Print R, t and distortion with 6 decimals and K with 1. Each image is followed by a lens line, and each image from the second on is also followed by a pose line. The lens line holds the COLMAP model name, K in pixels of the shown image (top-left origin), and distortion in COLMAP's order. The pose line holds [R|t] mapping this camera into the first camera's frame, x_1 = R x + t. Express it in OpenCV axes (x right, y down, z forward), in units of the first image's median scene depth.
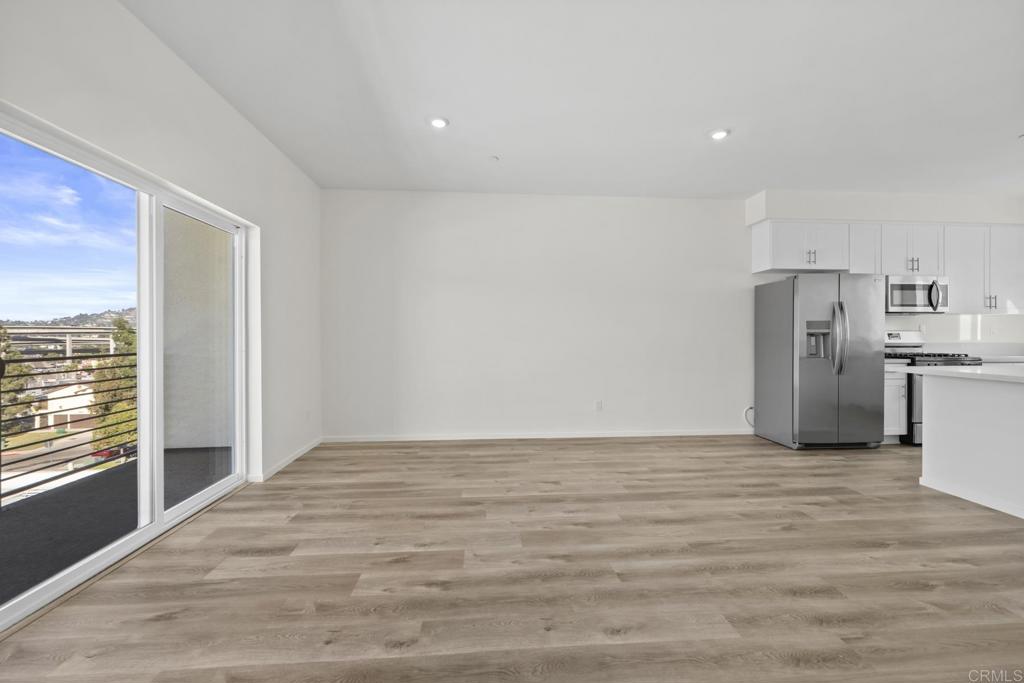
lens RADIAL K [[410.8, 0, 513.8], [0, 410.8, 337.0], [0, 0, 1]] dist [-0.000233, -0.000128]
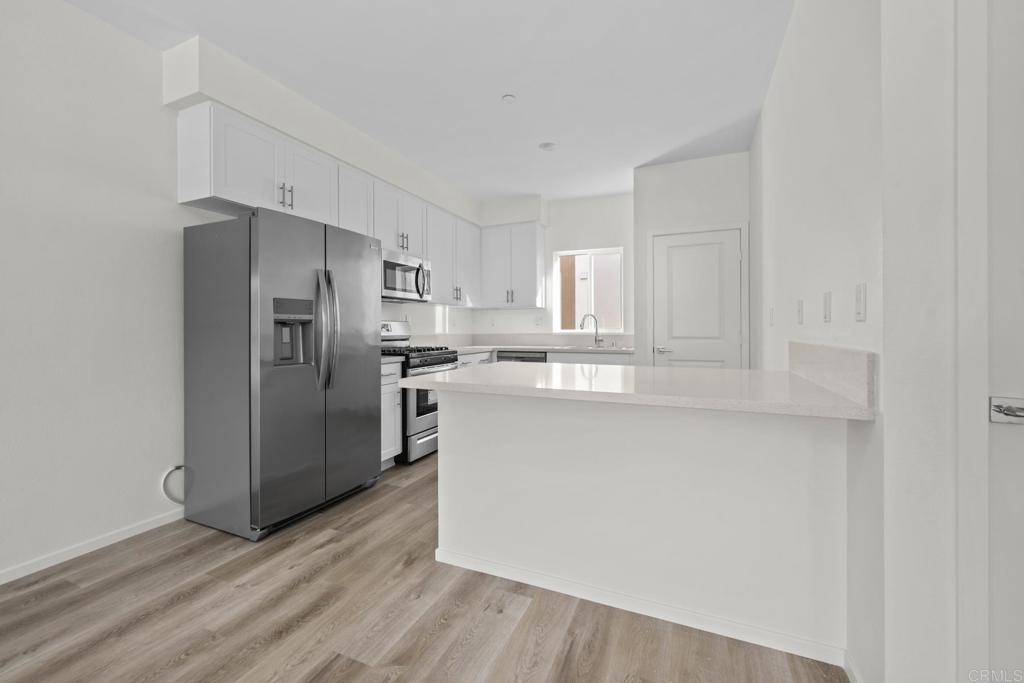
lens RADIAL K [[410.8, 0, 513.8], [0, 410.8, 337.0], [0, 0, 1]] dist [-0.000233, -0.000128]
pose [[0.464113, -0.016145, 0.885629, 0.357751], [-0.000853, 0.999825, 0.018674, 0.002035], [-0.885775, -0.009422, 0.464018, 0.440546]]
